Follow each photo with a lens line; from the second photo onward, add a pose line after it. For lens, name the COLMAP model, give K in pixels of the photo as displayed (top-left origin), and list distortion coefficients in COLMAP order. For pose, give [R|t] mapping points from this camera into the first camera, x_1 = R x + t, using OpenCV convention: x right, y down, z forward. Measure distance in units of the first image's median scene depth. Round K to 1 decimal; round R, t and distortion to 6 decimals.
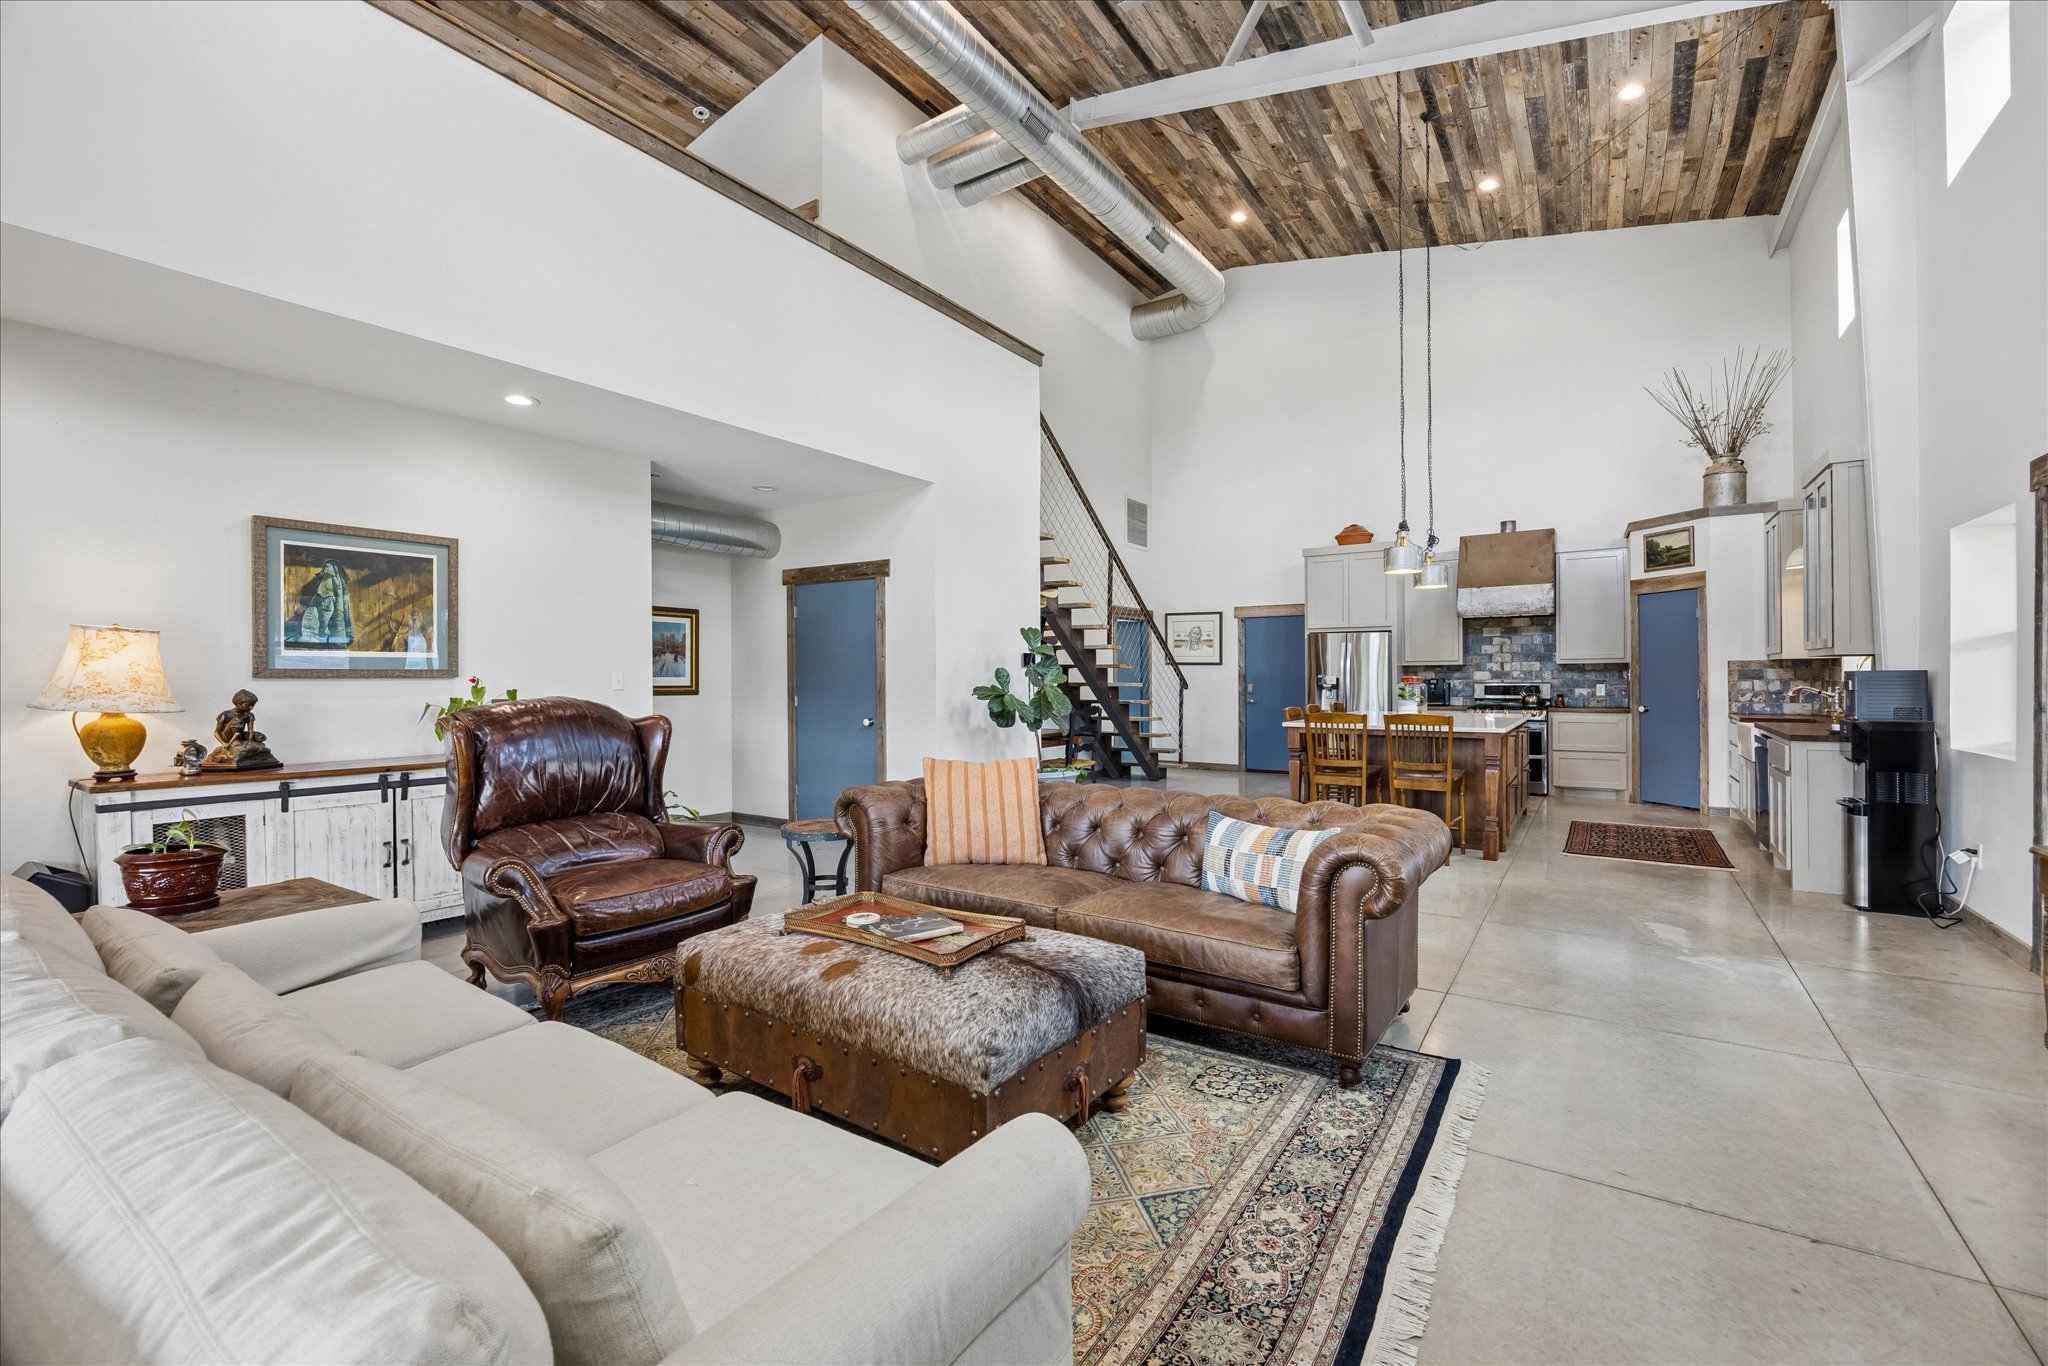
lens RADIAL K [[875.8, 0, 1021.6], [0, 875.8, 677.7], [0, 0, 1]] dist [-0.000785, -0.000069]
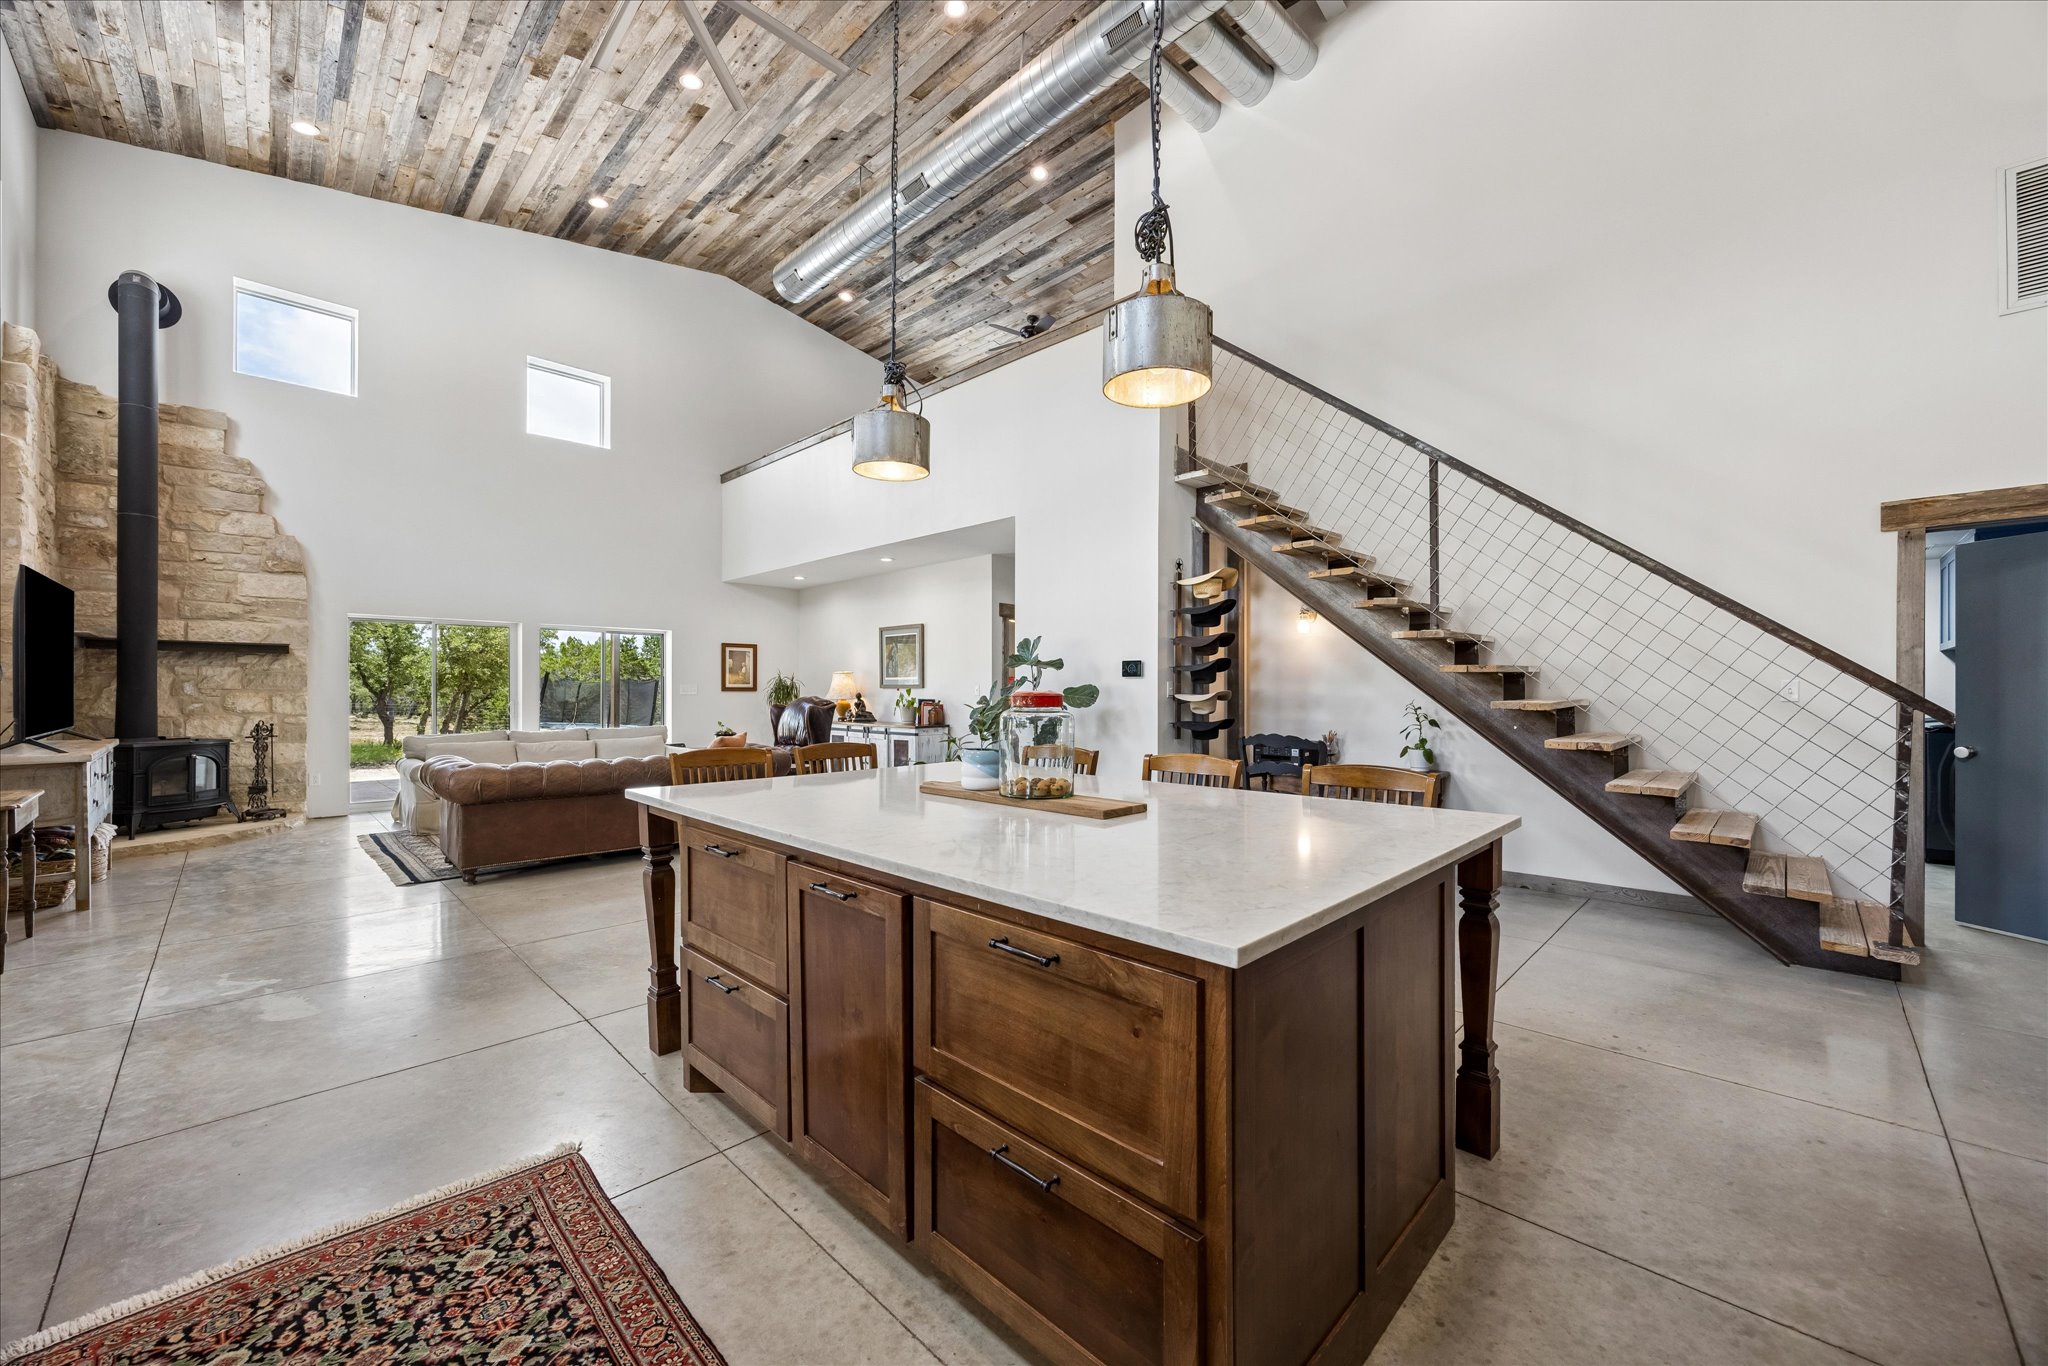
lens RADIAL K [[788.5, 0, 1026.8], [0, 788.5, 687.6], [0, 0, 1]] dist [-0.000009, 0.000185]
pose [[-0.184656, -0.000646, -0.982803, 1.260442], [-0.002342, 0.999997, -0.000217, -0.003629], [0.982800, 0.002261, -0.184657, 1.708941]]
